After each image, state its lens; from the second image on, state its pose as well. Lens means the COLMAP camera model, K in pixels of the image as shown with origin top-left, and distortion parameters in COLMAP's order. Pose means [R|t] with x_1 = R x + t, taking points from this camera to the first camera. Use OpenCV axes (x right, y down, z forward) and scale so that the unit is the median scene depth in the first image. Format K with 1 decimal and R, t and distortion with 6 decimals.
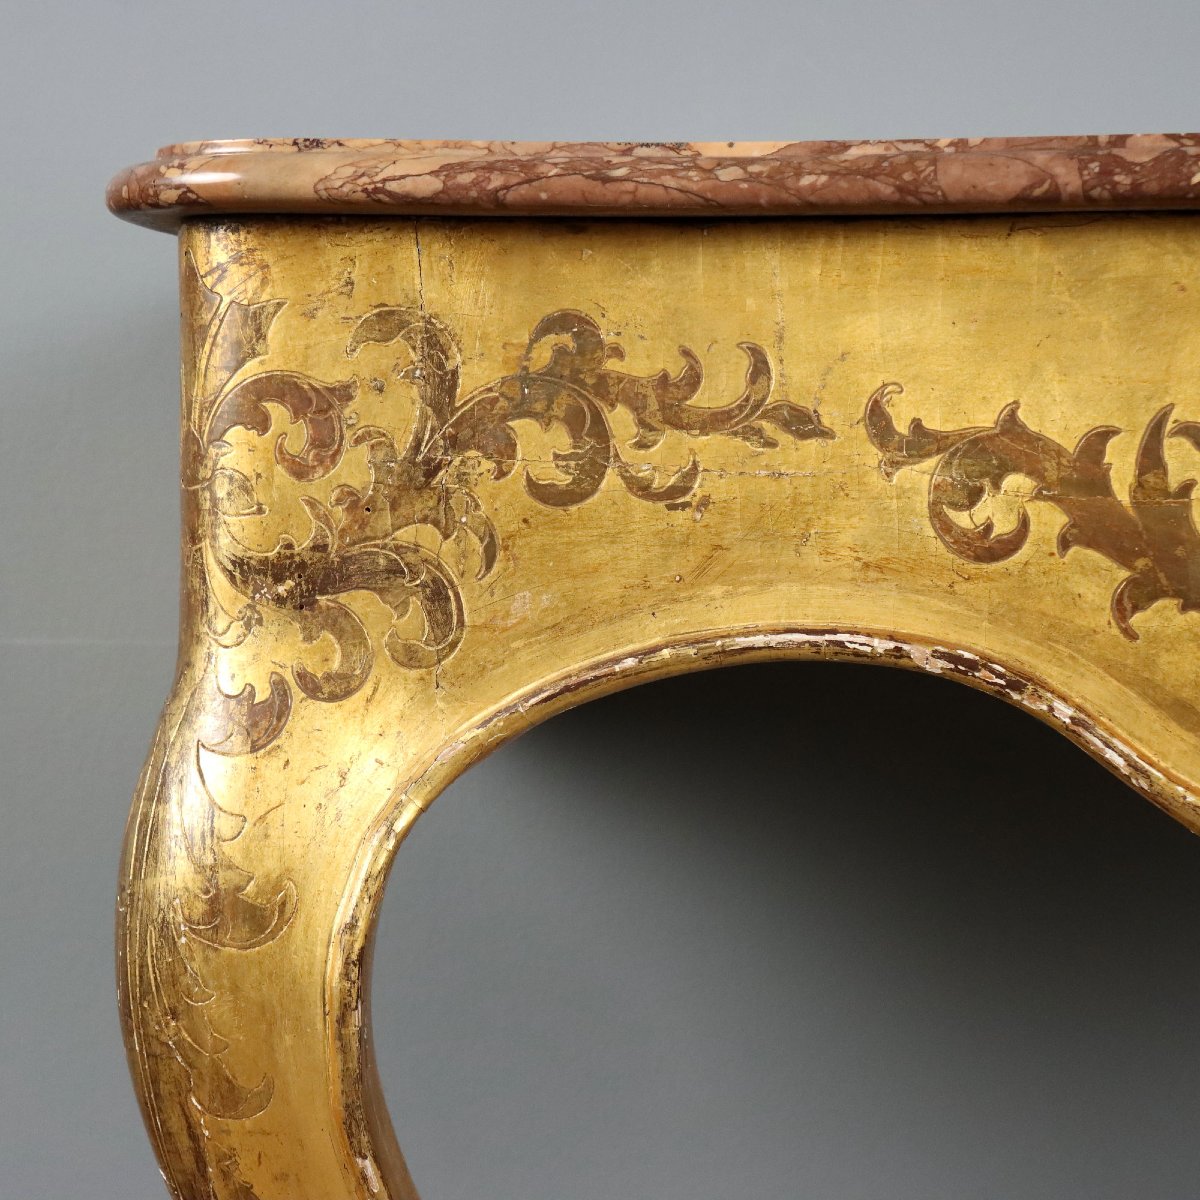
lens RADIAL K [[3040.8, 0, 640.3], [0, 3040.8, 606.9], [0, 0, 1]] dist [-0.003053, 0.000000]
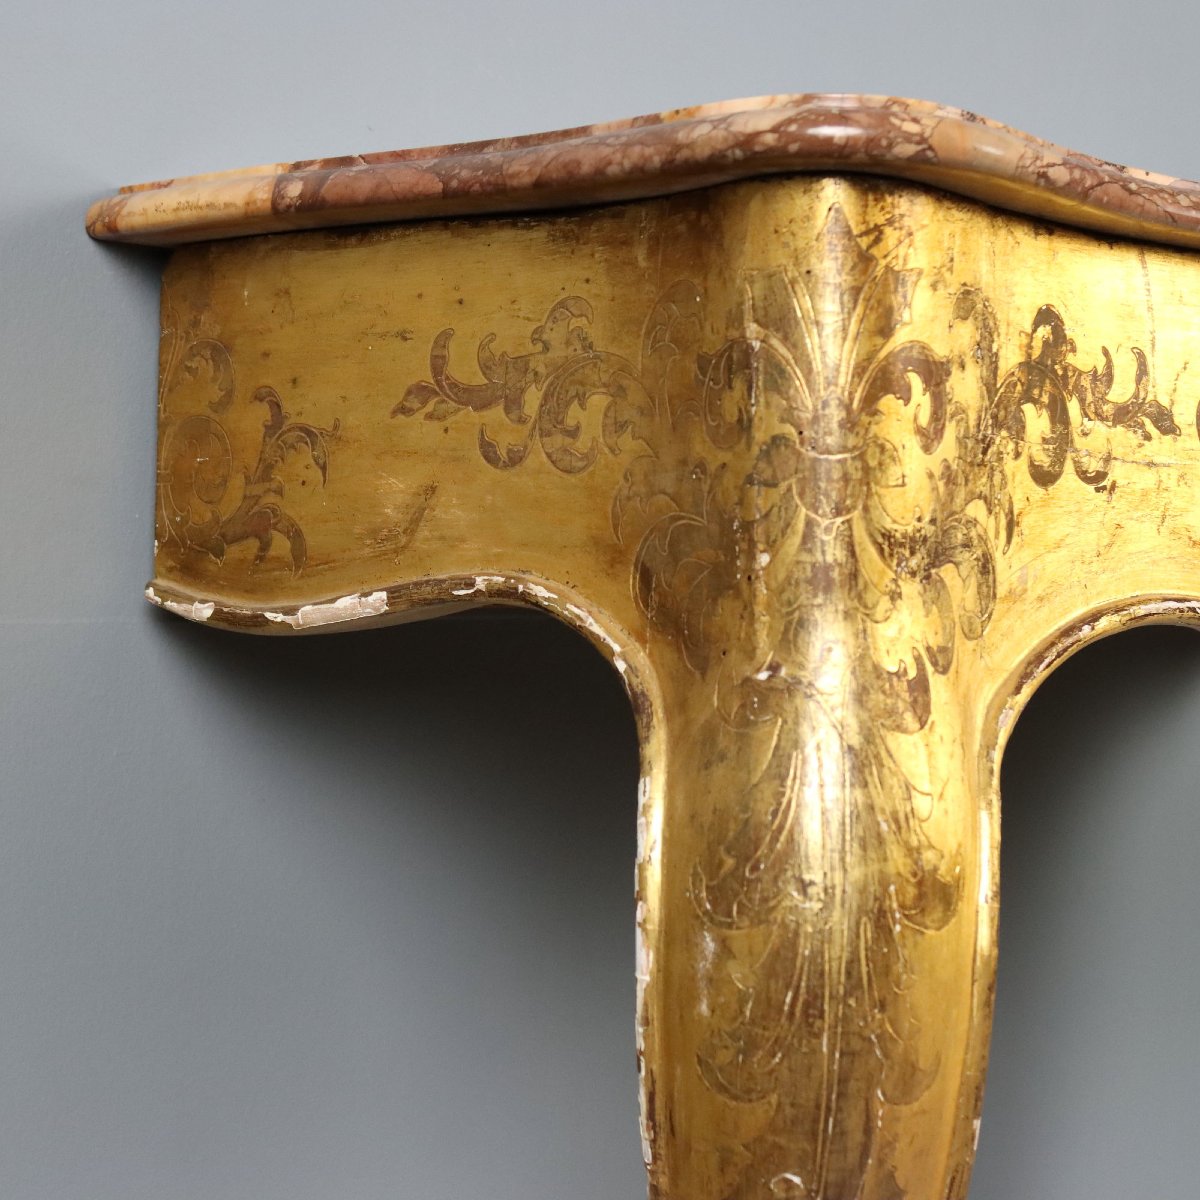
lens RADIAL K [[2358.4, 0, 601.4], [0, 2358.4, 610.5], [0, 0, 1]] dist [-0.044130, 0.000000]
pose [[0.622570, -0.014727, 0.782425, -0.782244], [0.001963, 0.999849, 0.017258, -0.003717], [-0.782561, -0.009209, 0.622505, 0.604804]]
